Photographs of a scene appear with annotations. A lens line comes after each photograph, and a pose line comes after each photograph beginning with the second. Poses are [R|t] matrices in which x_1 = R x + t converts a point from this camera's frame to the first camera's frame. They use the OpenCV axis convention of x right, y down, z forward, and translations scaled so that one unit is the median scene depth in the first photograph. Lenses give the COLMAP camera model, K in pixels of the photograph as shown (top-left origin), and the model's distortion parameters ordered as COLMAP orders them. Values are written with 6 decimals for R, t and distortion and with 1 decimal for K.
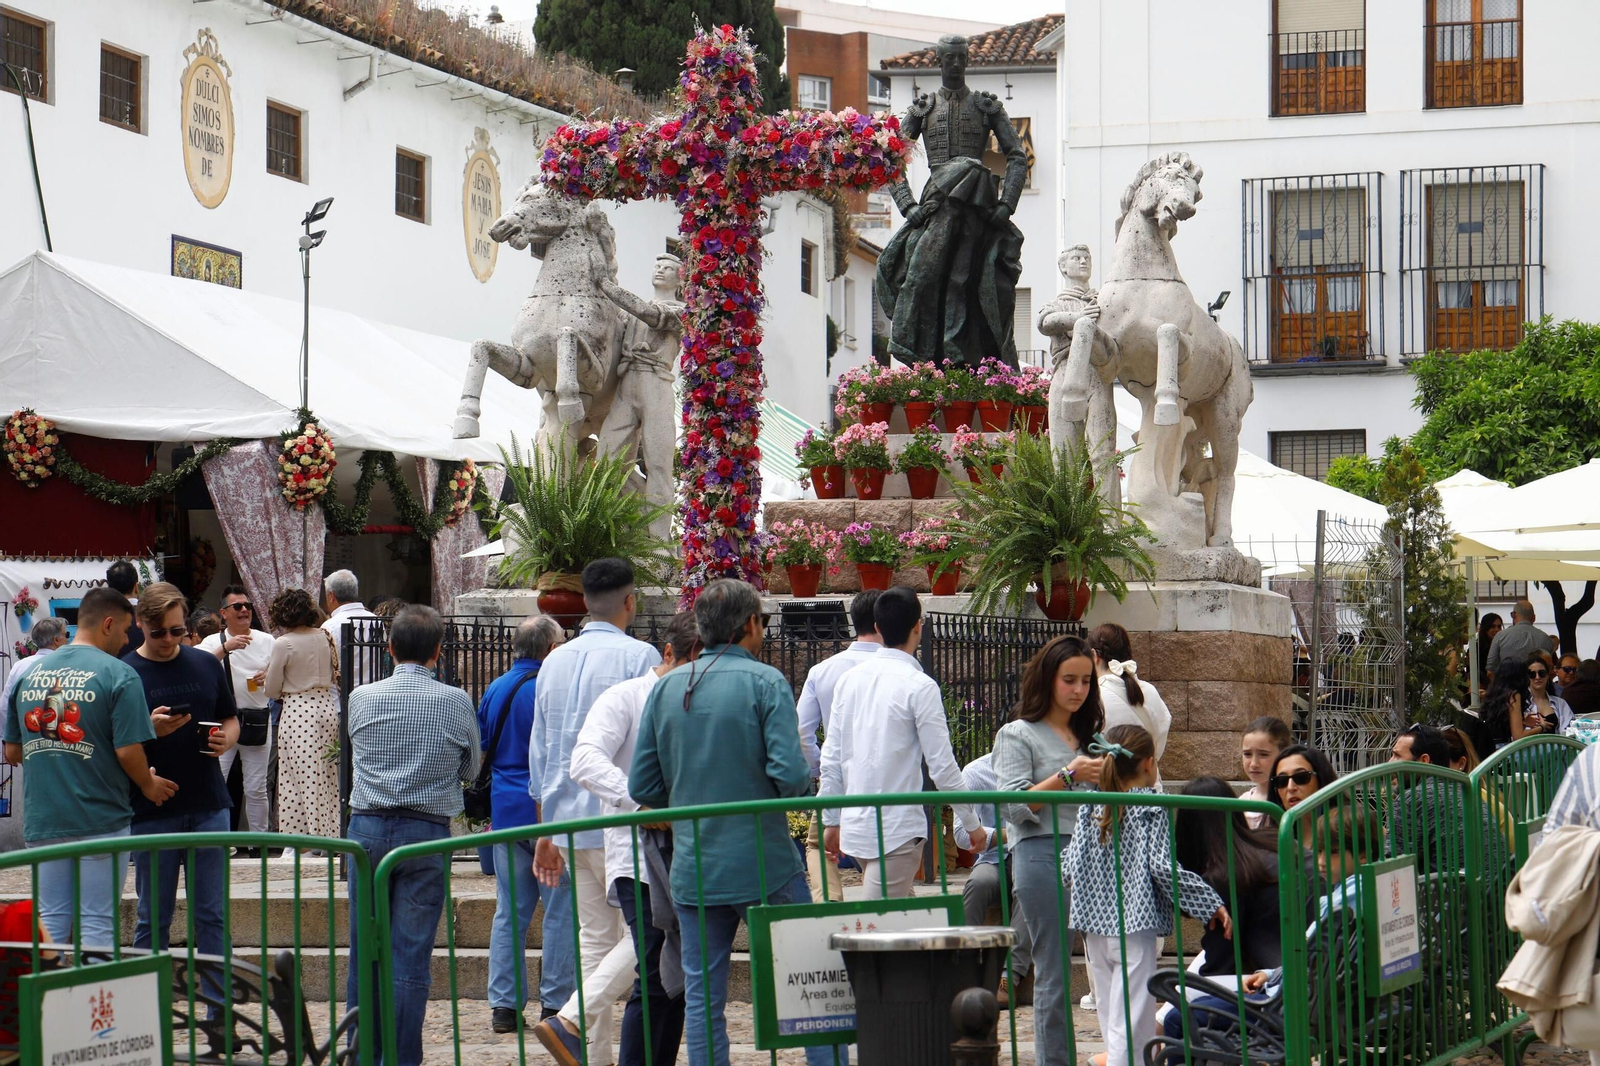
lens RADIAL K [[4781.5, 0, 800.0], [0, 4781.5, 533.0], [0, 0, 1]] dist [0.337411, -1.581012]
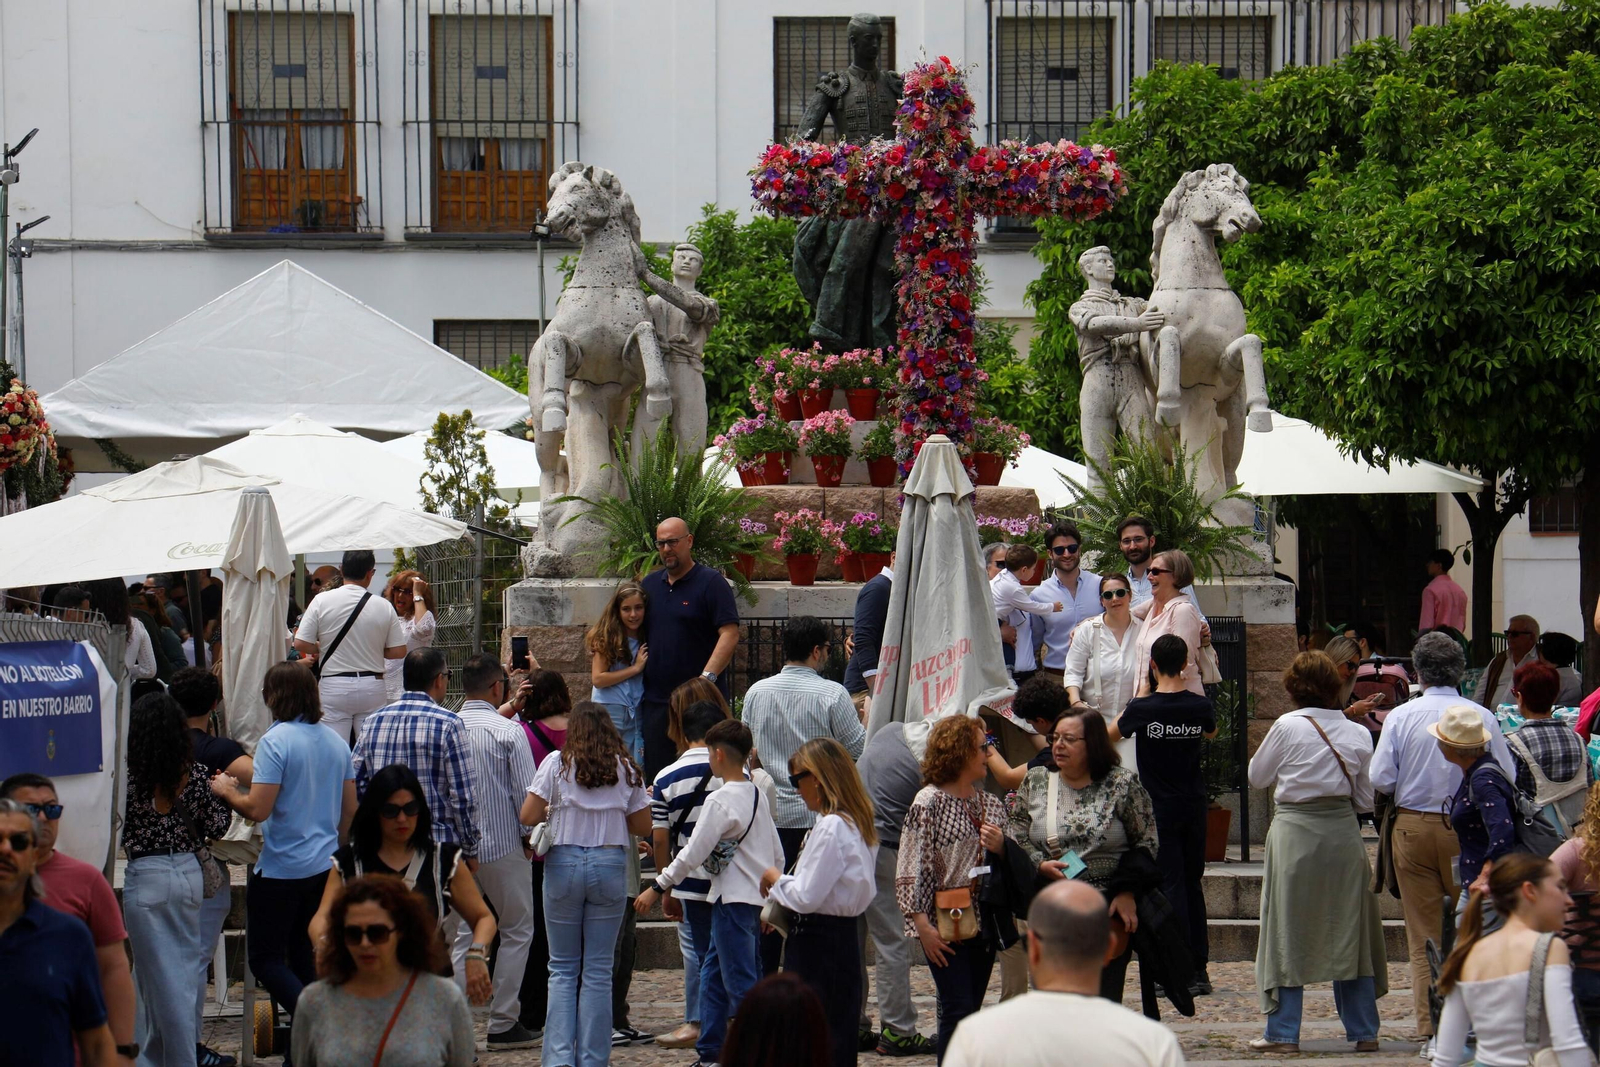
lens RADIAL K [[8125.1, 0, 800.0], [0, 8125.1, 533.5], [0, 0, 1]] dist [2.208430, 5.541957]
pose [[0.930374, 0.004044, 0.366589, -0.639708], [-0.013585, 0.999633, 0.023452, -0.038443], [-0.366359, -0.026799, 0.930088, -0.608750]]
